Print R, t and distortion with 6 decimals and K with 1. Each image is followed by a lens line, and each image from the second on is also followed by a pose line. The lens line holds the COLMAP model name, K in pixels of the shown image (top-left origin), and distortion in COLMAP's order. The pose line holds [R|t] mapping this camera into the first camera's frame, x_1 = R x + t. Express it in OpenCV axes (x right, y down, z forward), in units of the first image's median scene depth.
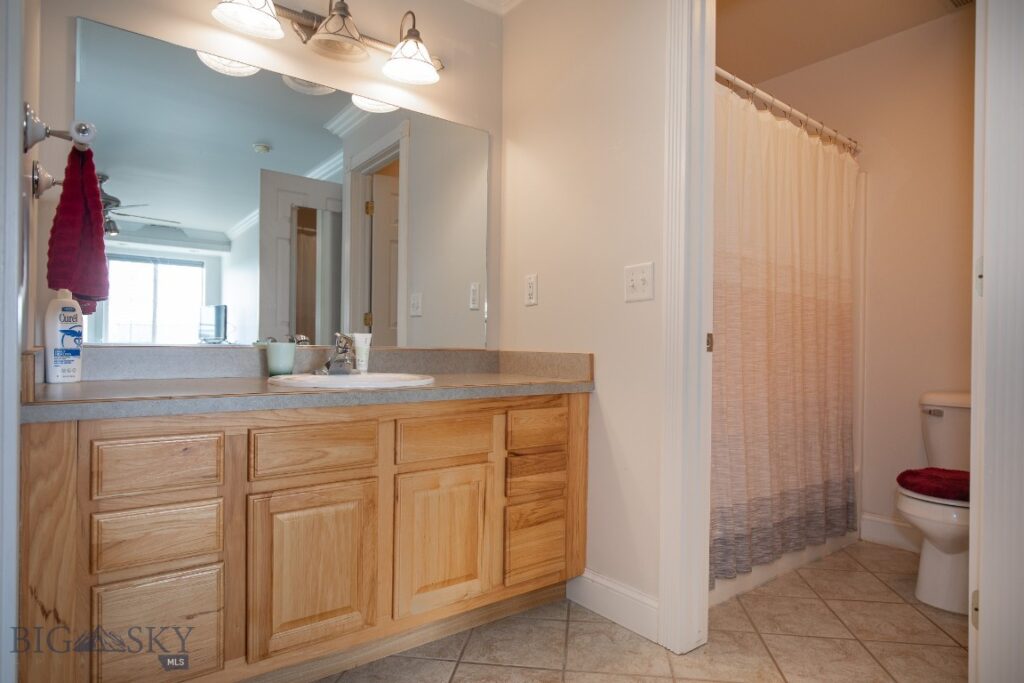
lens RADIAL K [[589.8, 0, 512.2], [0, 589.8, 342.3], [0, 0, 1]] dist [0.000057, -0.000031]
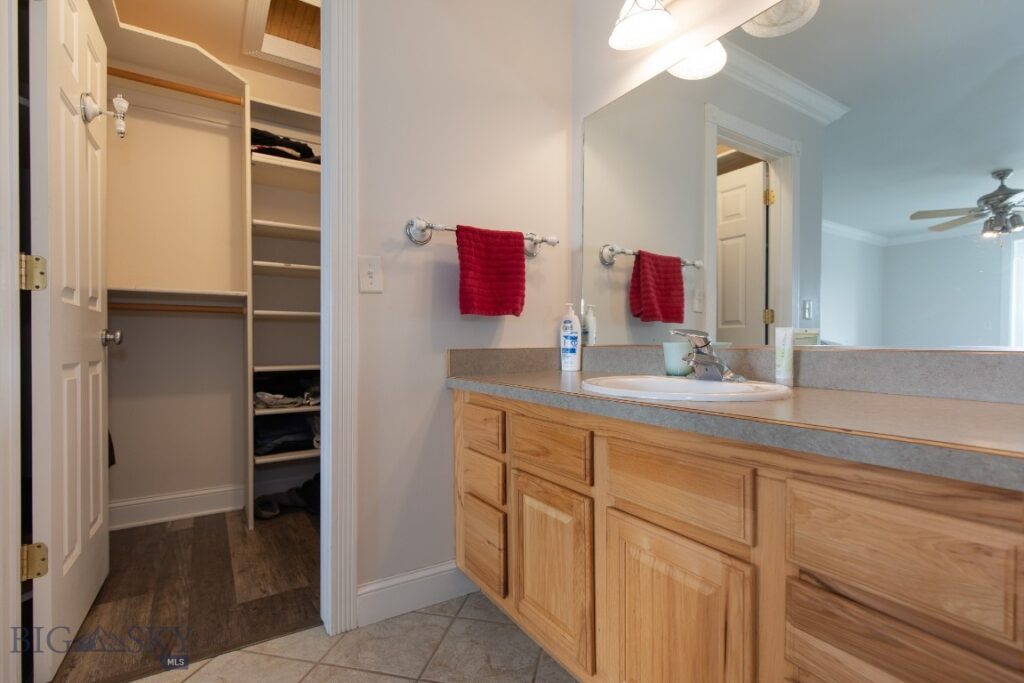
lens RADIAL K [[478.6, 0, 513.9], [0, 478.6, 354.7], [0, 0, 1]] dist [0.003589, -0.000152]
pose [[-0.090044, 0.008382, -0.995903, 0.468256], [-0.001315, 0.999963, 0.008535, 0.017359], [0.995937, 0.002078, -0.090030, 0.972451]]
